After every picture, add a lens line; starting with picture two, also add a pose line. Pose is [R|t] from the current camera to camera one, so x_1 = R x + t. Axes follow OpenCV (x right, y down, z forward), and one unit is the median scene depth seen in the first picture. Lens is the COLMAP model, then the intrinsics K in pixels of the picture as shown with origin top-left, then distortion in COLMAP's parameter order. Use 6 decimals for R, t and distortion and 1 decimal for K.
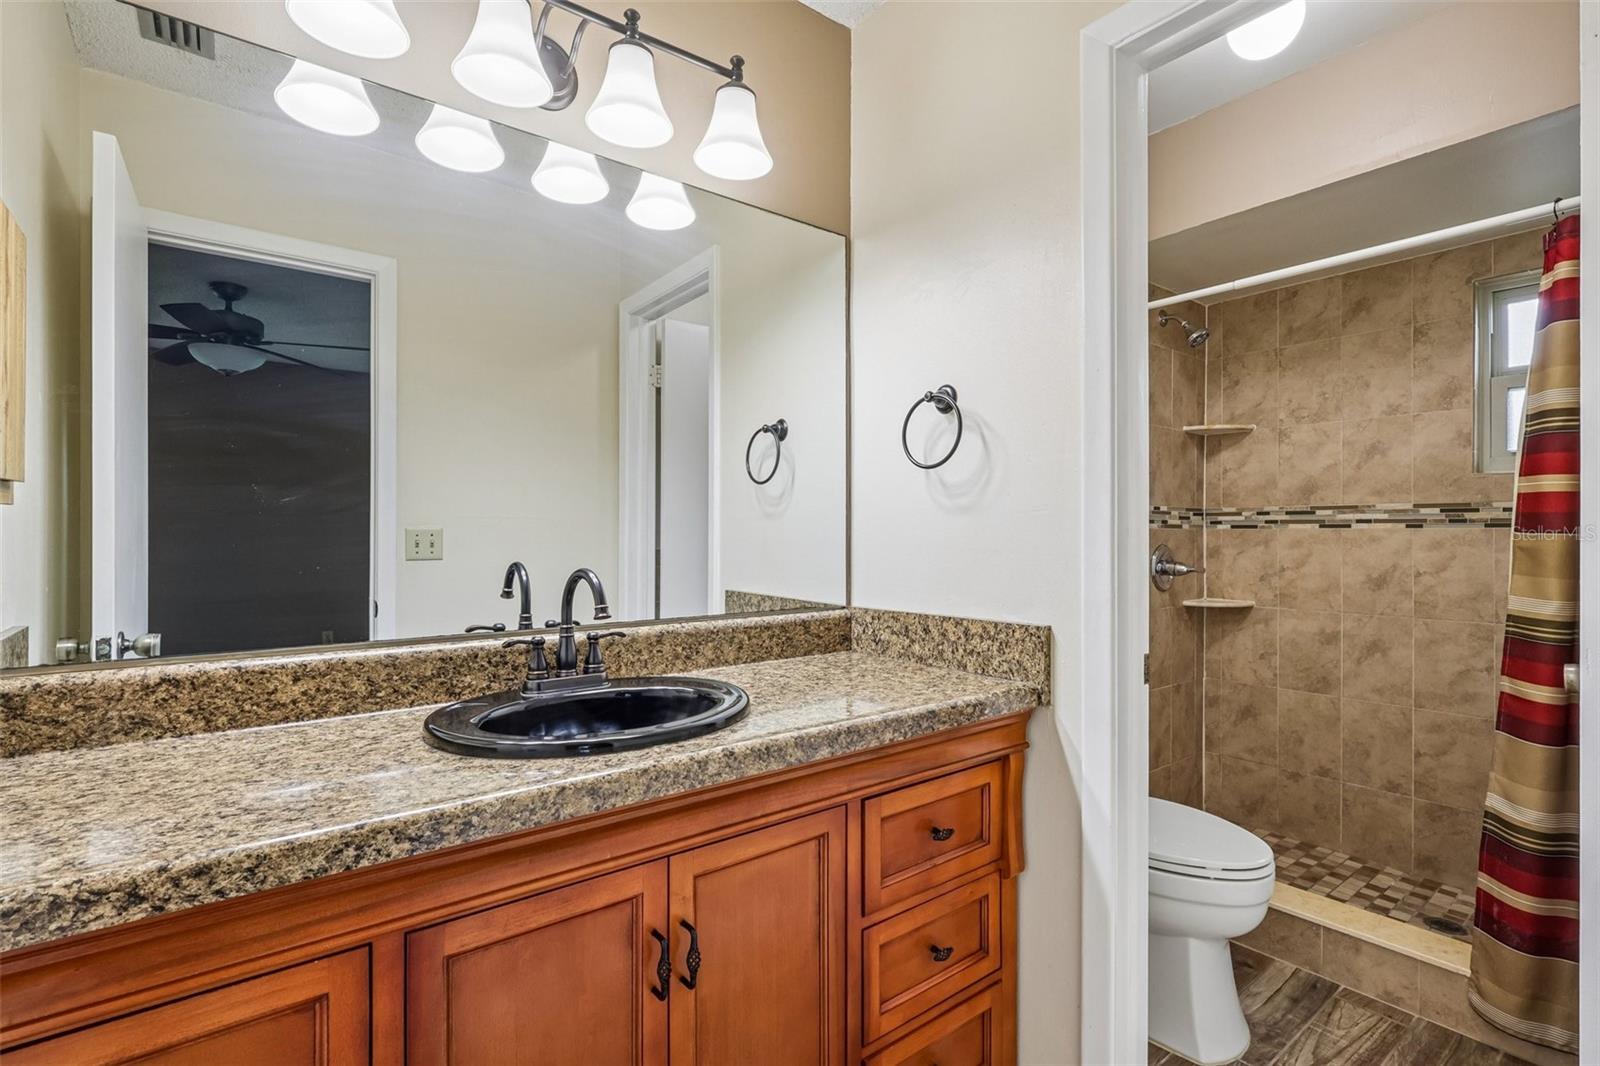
lens RADIAL K [[747.0, 0, 794.2], [0, 747.0, 532.9], [0, 0, 1]] dist [-0.006696, 0.002637]
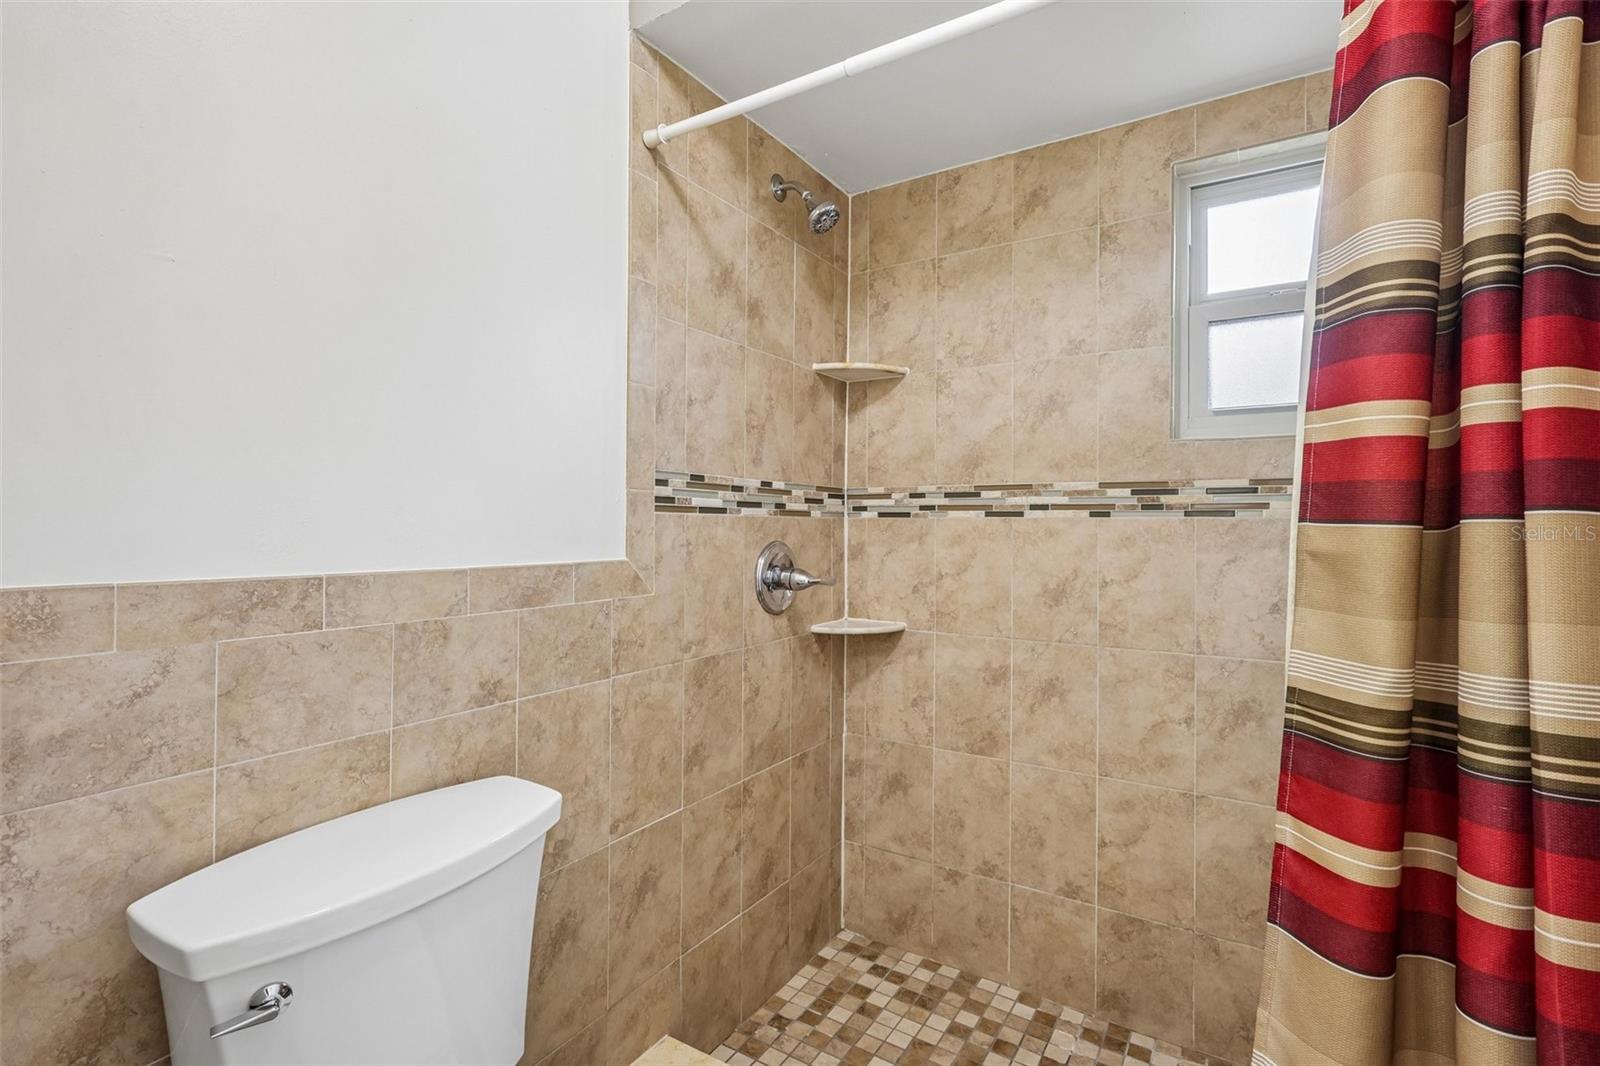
lens RADIAL K [[747.0, 0, 801.8], [0, 747.0, 527.6], [0, 0, 1]] dist [-0.006696, 0.002637]
pose [[0.937461, 0.001882, 0.348084, 0.313805], [-0.003596, 0.999984, 0.004279, 0.001108], [-0.348071, -0.005263, 0.937454, 0.422222]]
